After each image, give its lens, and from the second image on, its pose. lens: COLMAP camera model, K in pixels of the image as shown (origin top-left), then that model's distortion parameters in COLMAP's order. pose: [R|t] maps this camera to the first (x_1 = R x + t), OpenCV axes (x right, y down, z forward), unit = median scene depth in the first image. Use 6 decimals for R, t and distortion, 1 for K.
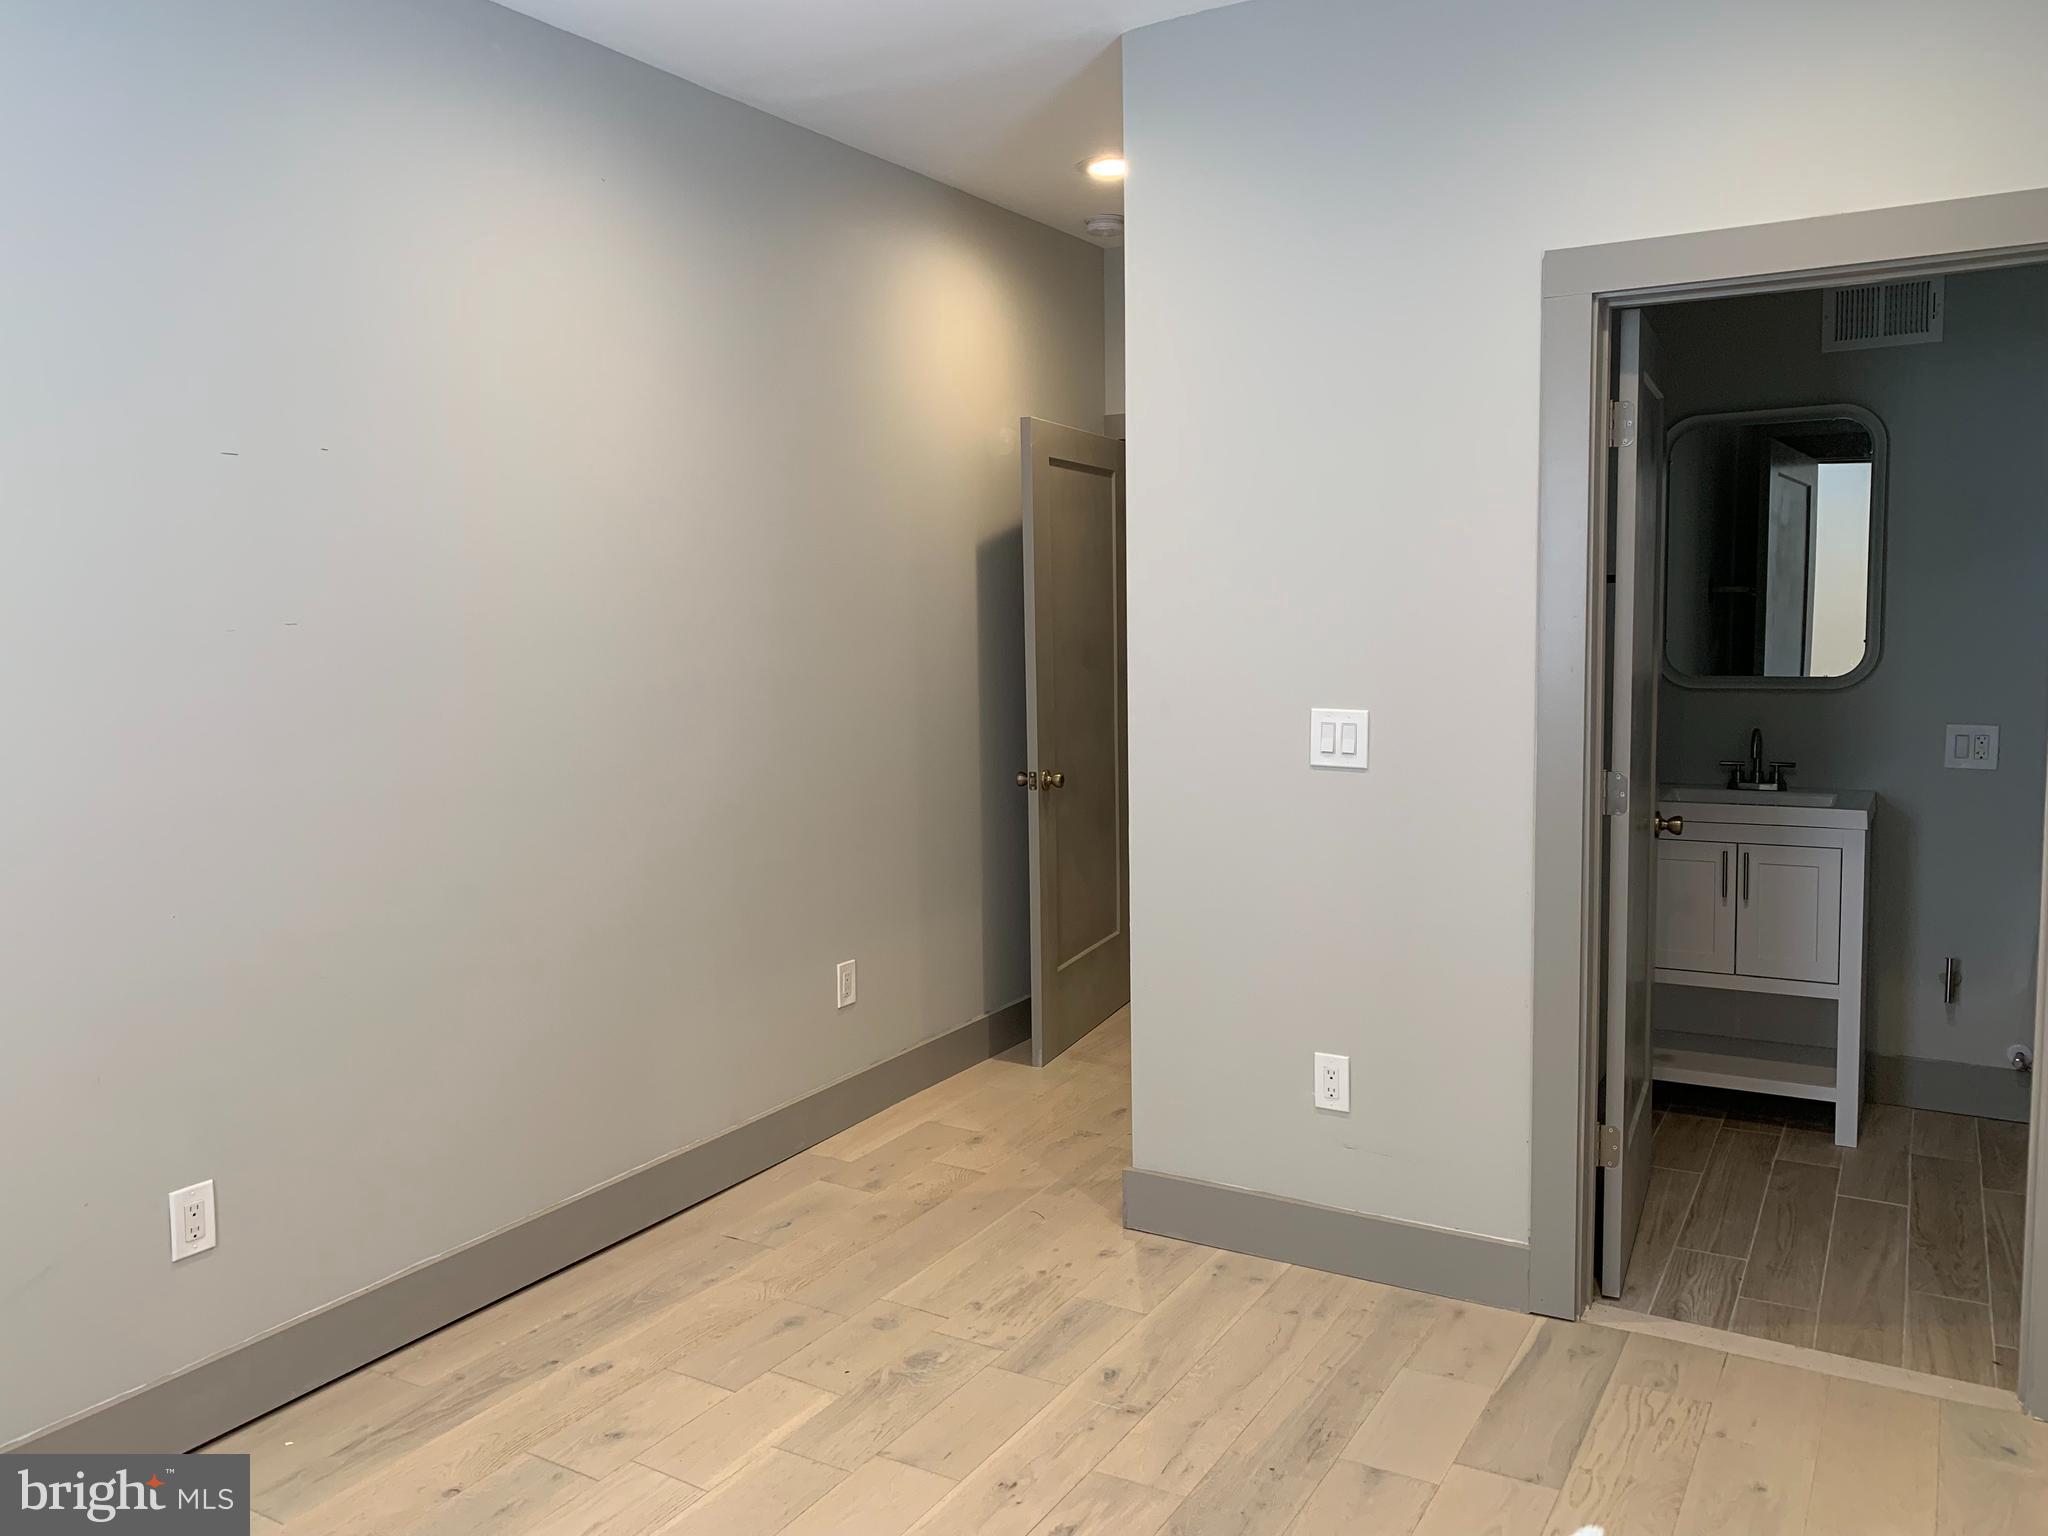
lens RADIAL K [[1568.7, 0, 1046.1], [0, 1568.7, 776.6], [0, 0, 1]] dist [0.049707, -0.024211]
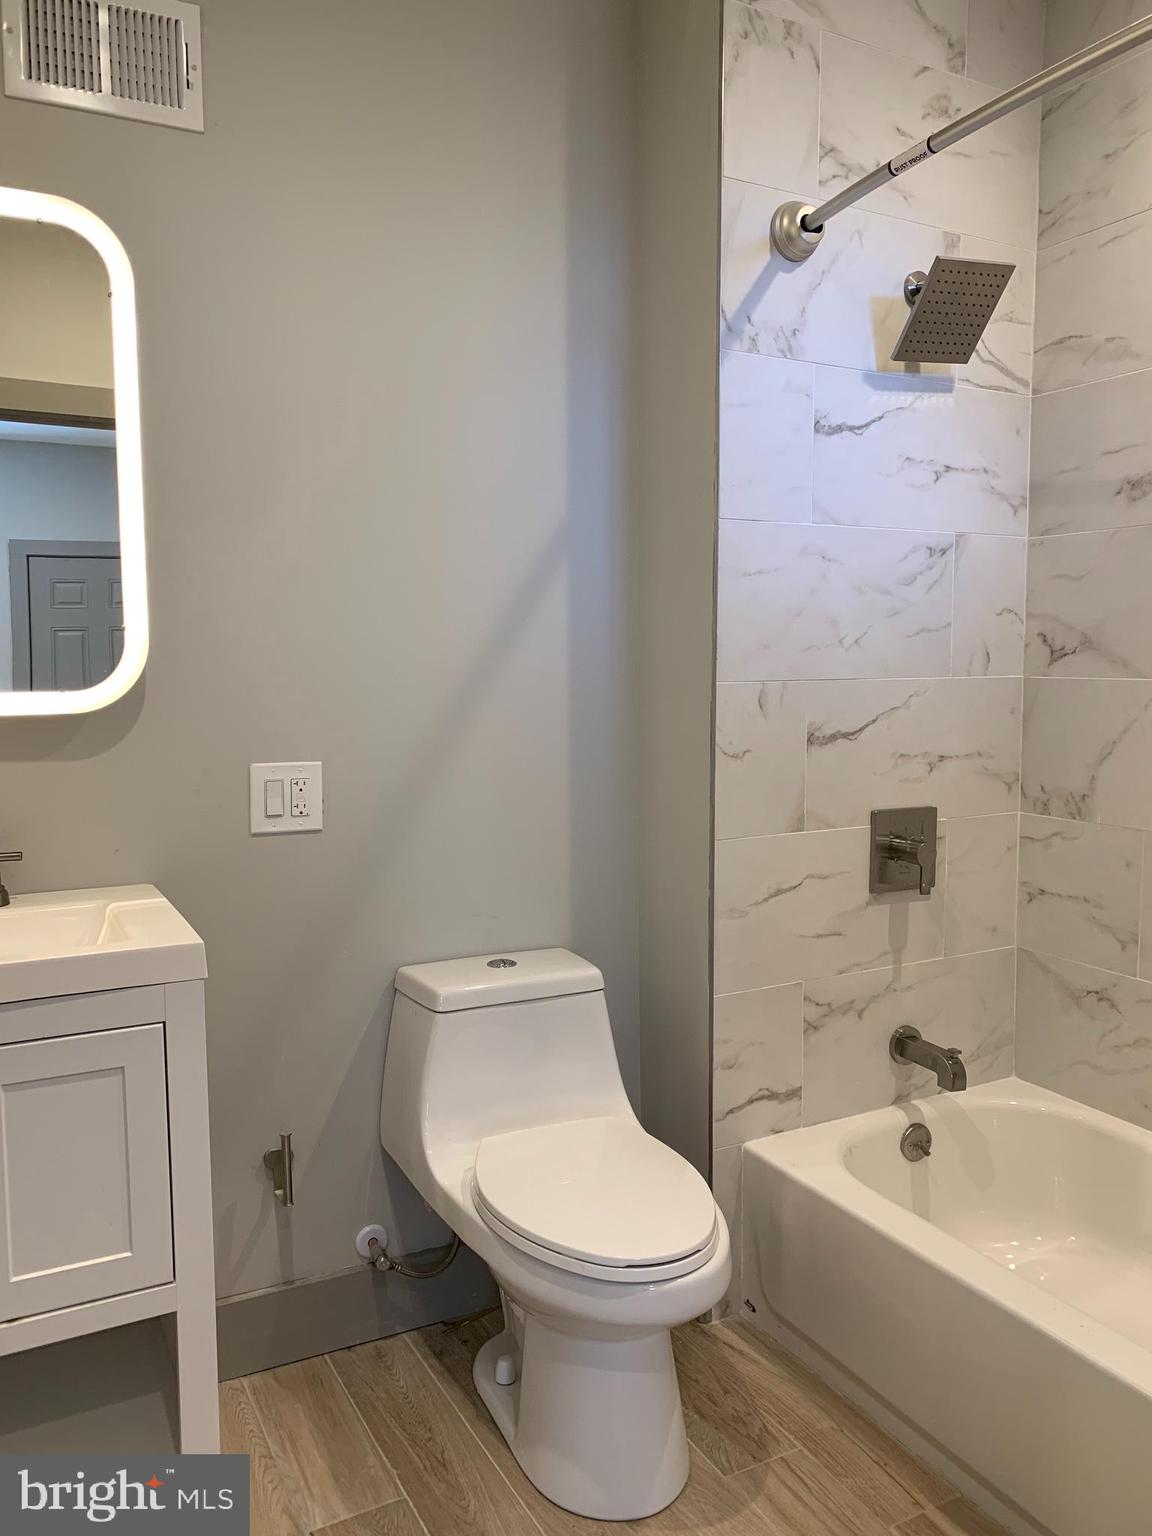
lens RADIAL K [[1176.5, 0, 591.0], [0, 1176.5, 760.7], [0, 0, 1]] dist [0.049707, -0.024211]
pose [[0.523885, -0.068124, 0.849061, -0.234250], [0.085619, 0.995960, 0.027082, -0.044917], [-0.847475, 0.058508, 0.527601, 0.554421]]
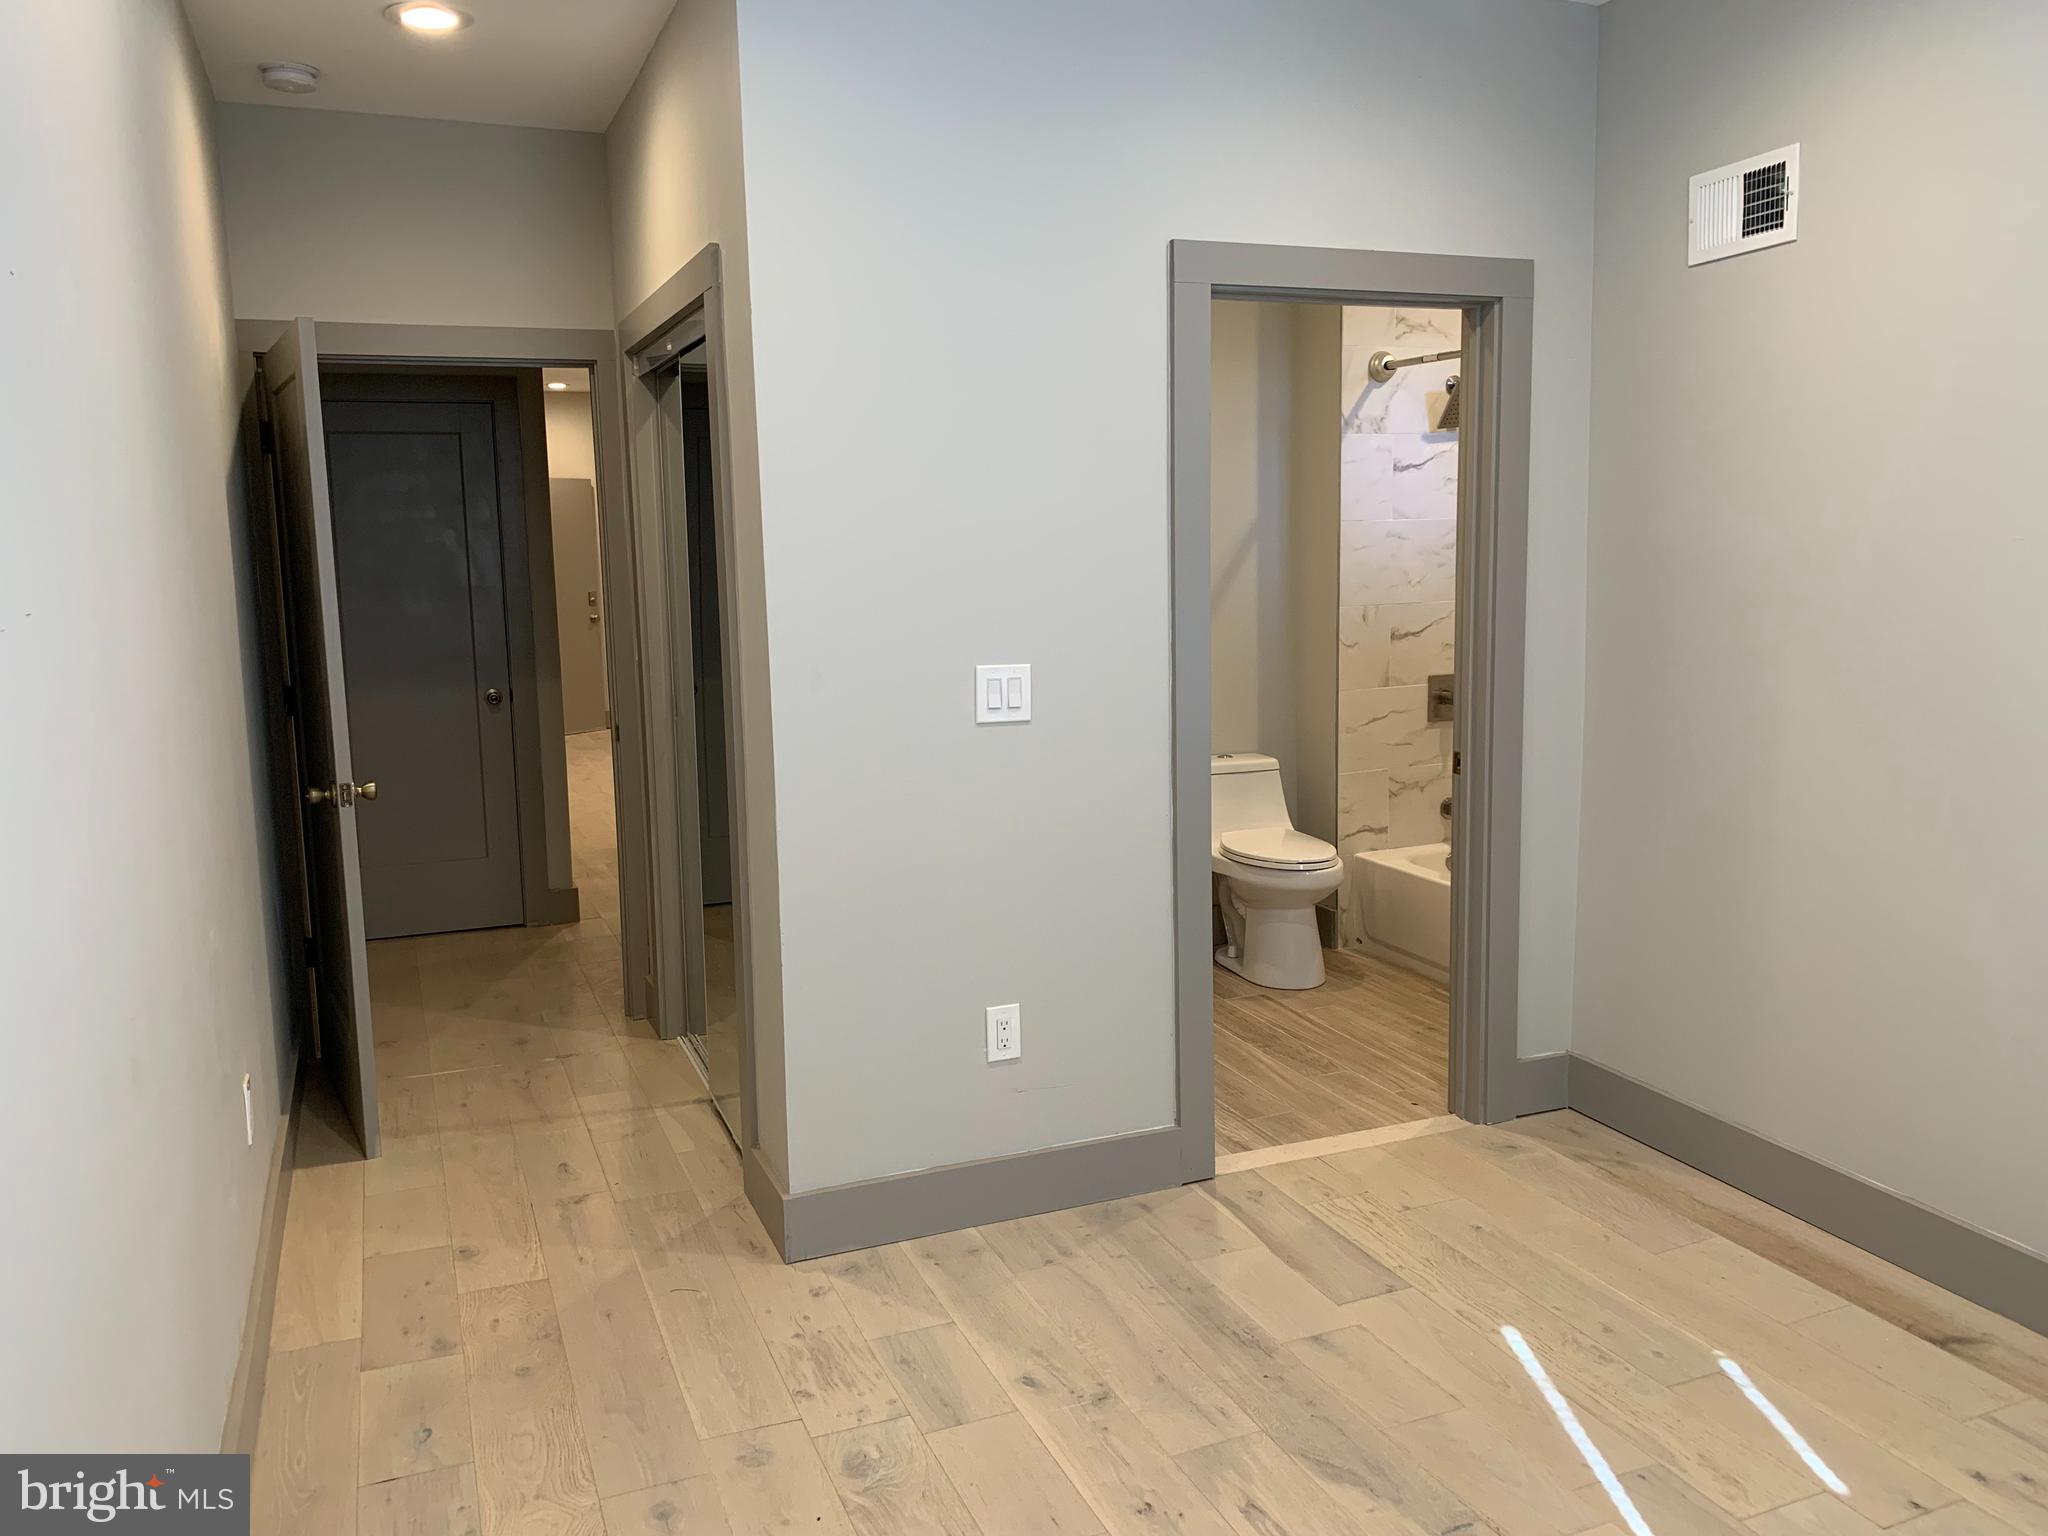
lens RADIAL K [[1568.7, 0, 1010.9], [0, 1568.7, 763.5], [0, 0, 1]] dist [0.049707, -0.024211]
pose [[0.616017, -0.112166, 0.779706, -0.596636], [0.099698, 0.992953, 0.064075, -0.043487], [-0.781398, 0.038264, 0.622858, 0.370448]]
